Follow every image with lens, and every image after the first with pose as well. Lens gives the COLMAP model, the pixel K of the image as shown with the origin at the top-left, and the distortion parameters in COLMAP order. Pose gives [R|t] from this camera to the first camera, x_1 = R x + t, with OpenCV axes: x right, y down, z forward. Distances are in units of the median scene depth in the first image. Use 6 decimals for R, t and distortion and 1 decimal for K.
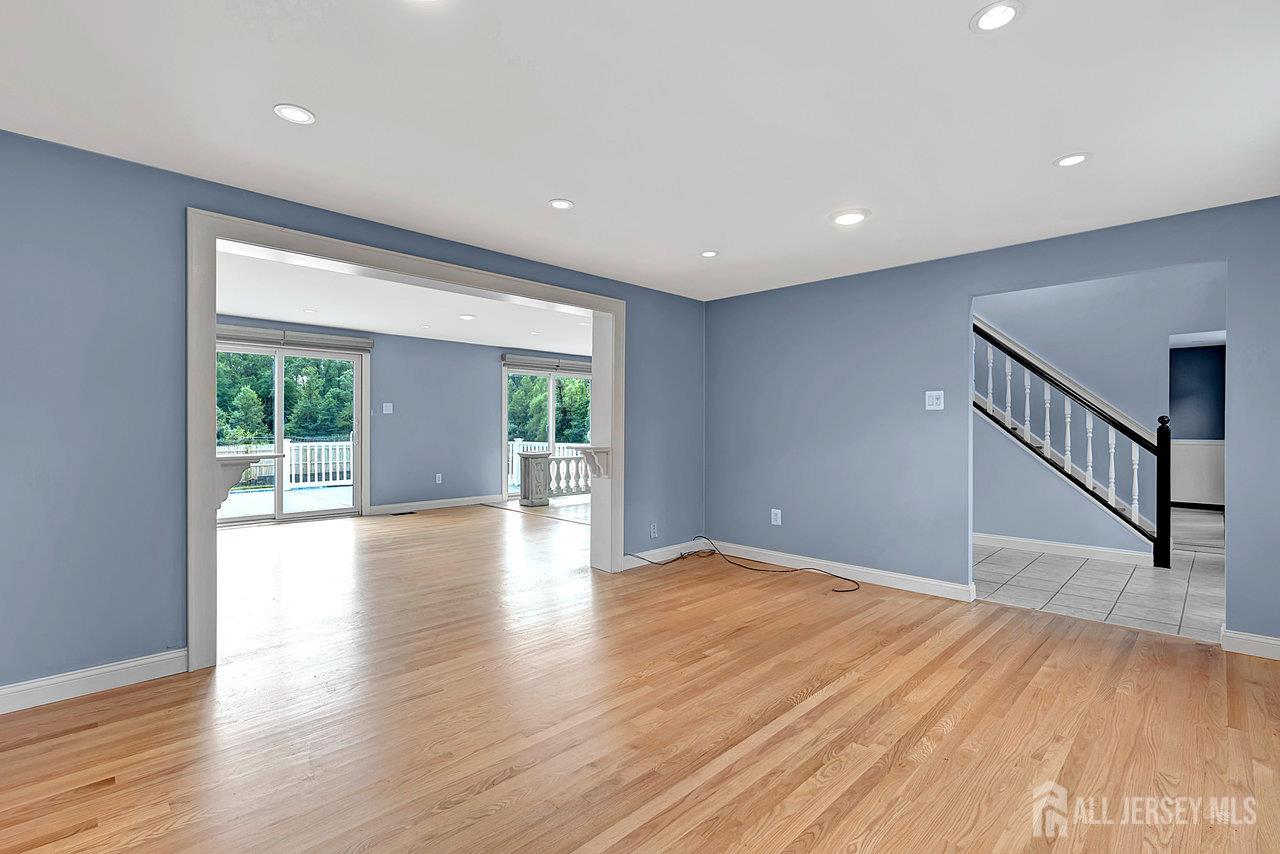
lens RADIAL K [[584.1, 0, 646.7], [0, 584.1, 427.8], [0, 0, 1]] dist [-0.002275, 0.000214]
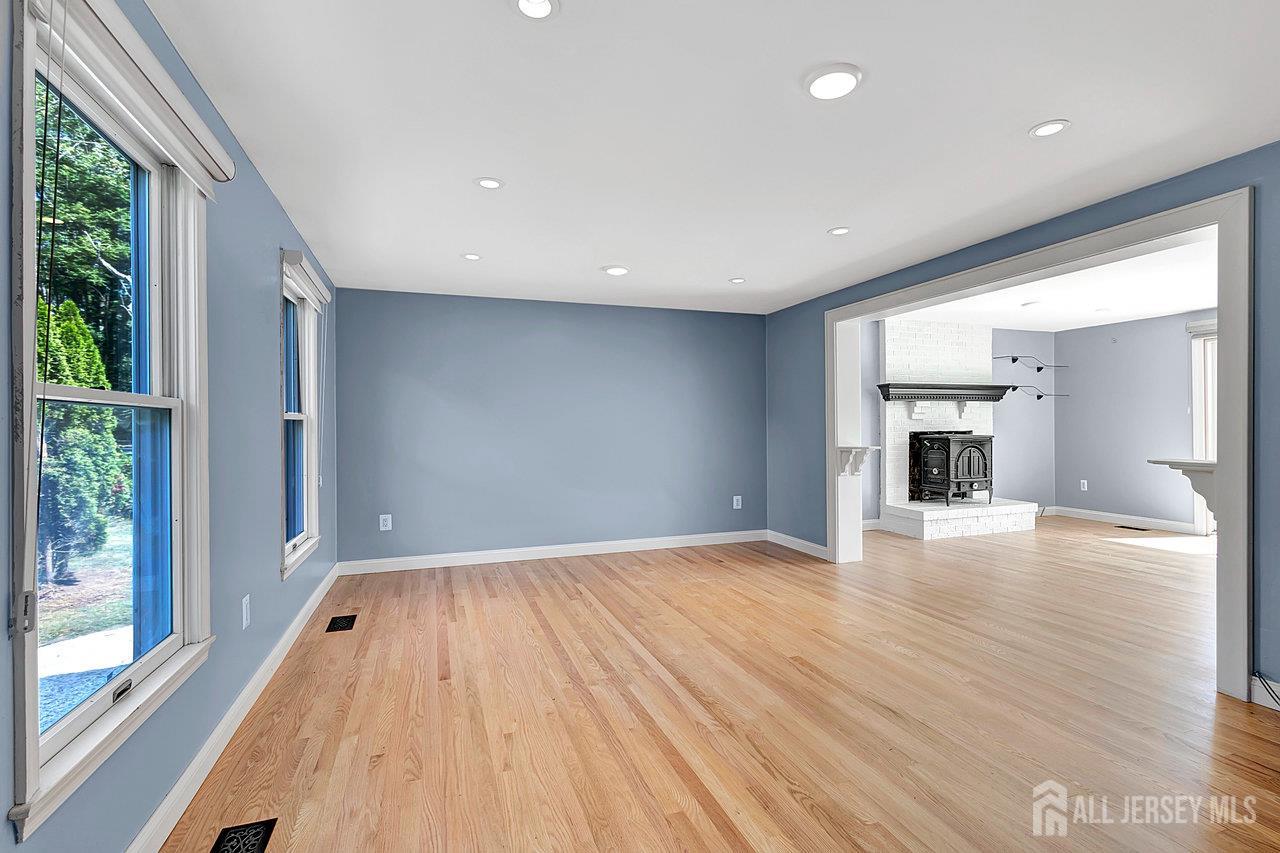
lens RADIAL K [[584.1, 0, 639.3], [0, 584.1, 429.4], [0, 0, 1]] dist [-0.002275, 0.000214]
pose [[-0.437190, 0.000703, -0.899369, 1.501774], [0.005701, 0.999982, -0.001989, -0.003189], [0.899351, -0.005997, -0.437186, 1.655582]]
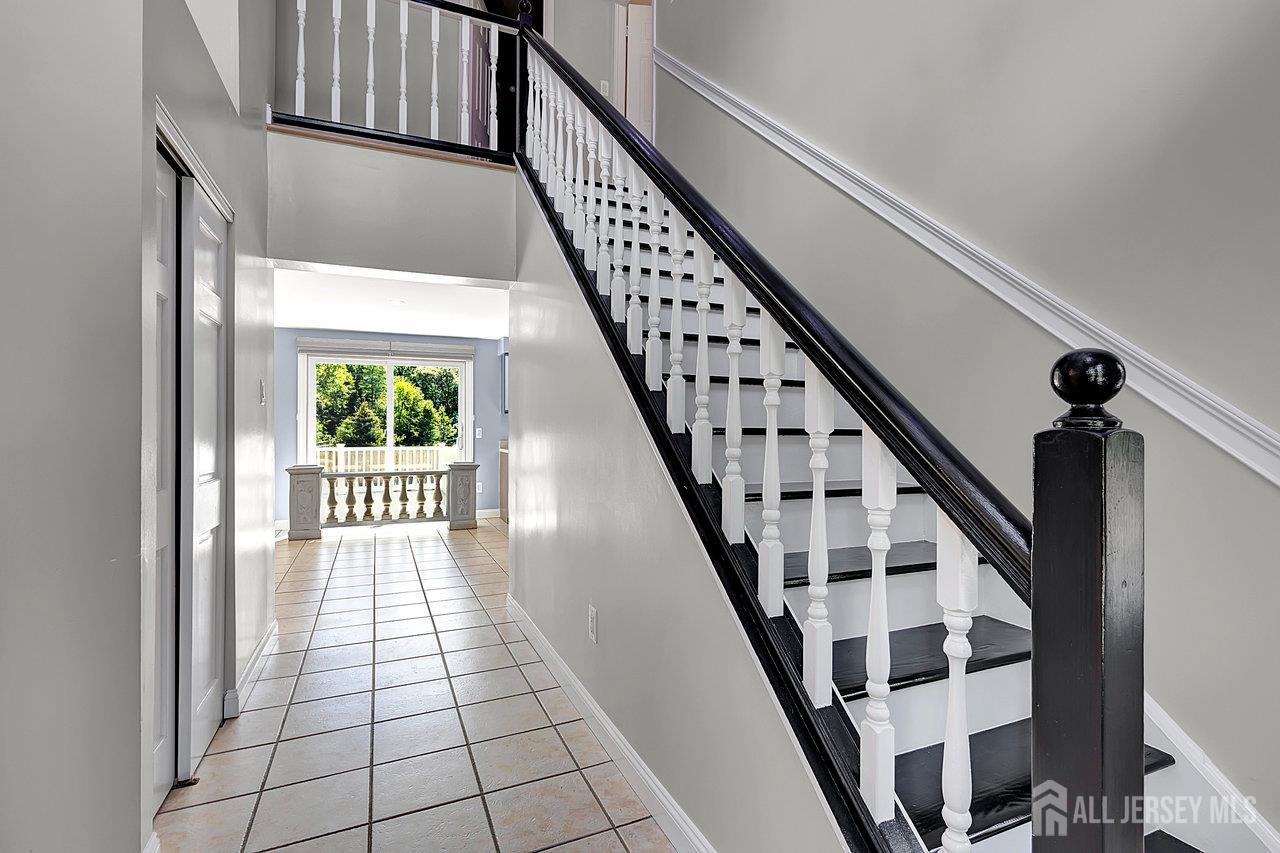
lens RADIAL K [[584.1, 0, 632.0], [0, 584.1, 429.1], [0, 0, 1]] dist [-0.002275, 0.000214]
pose [[0.928575, 0.001427, -0.371141, 0.329900], [-0.005038, 0.999949, -0.008760, 0.000223], [0.371110, 0.010004, 0.928535, 0.329458]]
